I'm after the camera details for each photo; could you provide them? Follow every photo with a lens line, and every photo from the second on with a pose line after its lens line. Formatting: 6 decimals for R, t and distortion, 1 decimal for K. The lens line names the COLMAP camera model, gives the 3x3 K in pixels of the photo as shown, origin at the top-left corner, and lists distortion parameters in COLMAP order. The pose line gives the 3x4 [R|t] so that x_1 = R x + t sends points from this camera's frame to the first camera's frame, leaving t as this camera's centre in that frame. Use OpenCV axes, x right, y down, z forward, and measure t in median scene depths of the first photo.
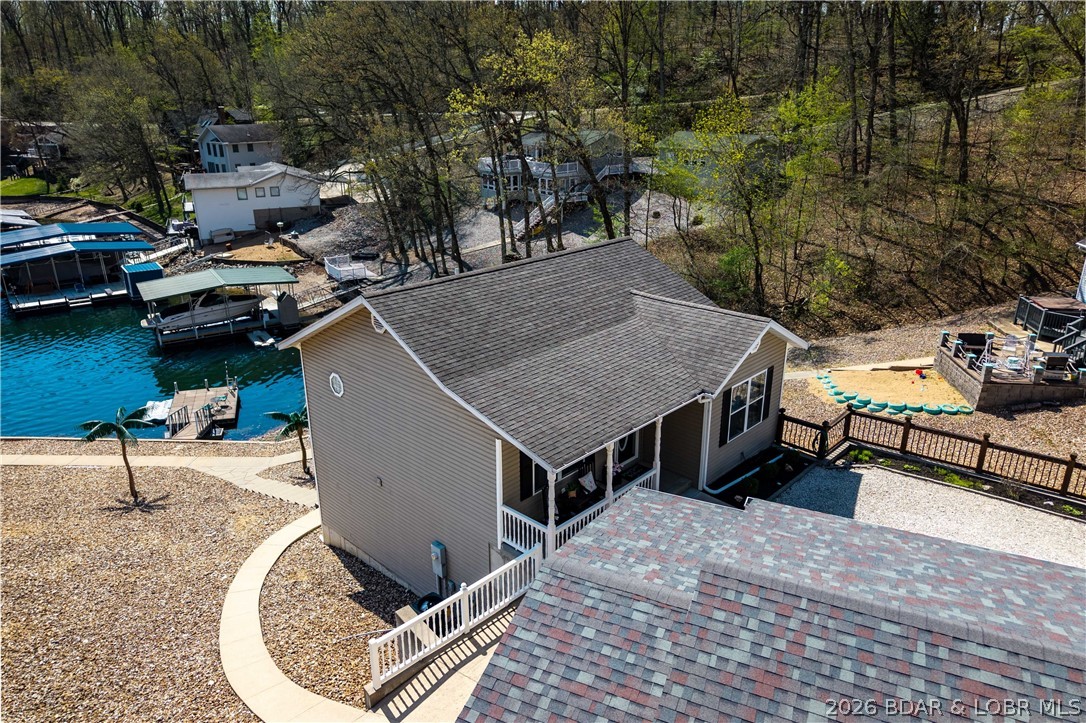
lens RADIAL K [[740.5, 0, 541.0], [0, 740.5, 355.5], [0, 0, 1]] dist [-0.002346, 0.003536]
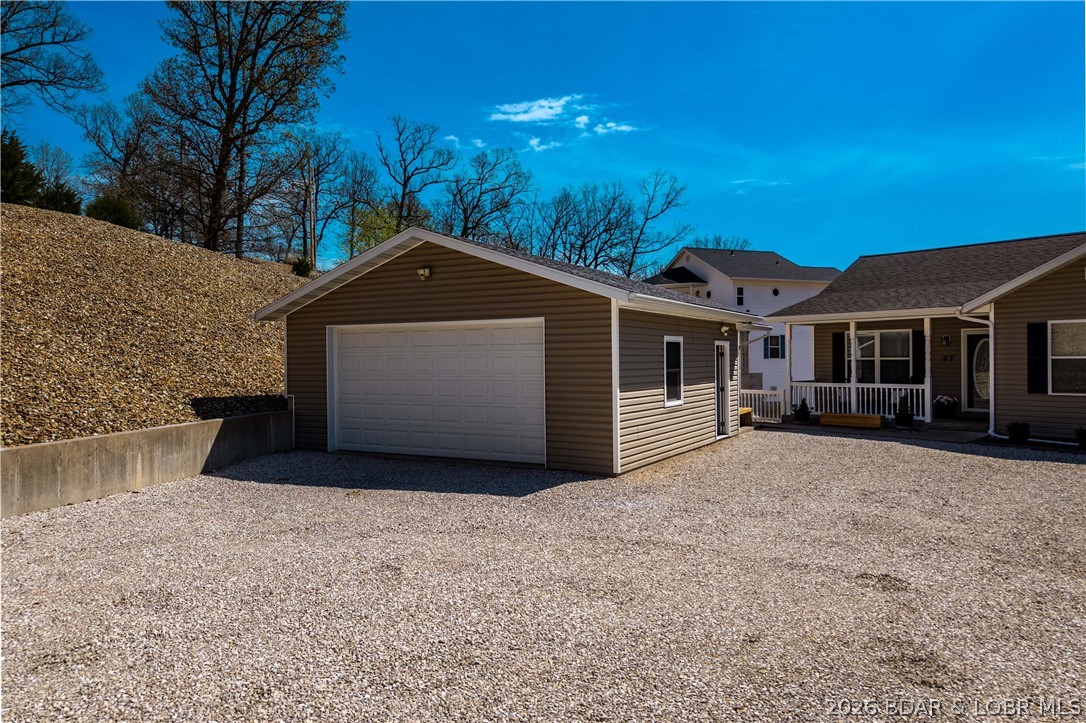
lens RADIAL K [[731.5, 0, 532.7], [0, 731.5, 356.9], [0, 0, 1]] dist [0.017146, -0.003704]
pose [[-0.107490, -0.003857, -0.994199, 0.327862], [-0.325271, 0.945096, 0.031501, 0.069523], [0.939492, 0.326770, -0.102843, 0.151655]]
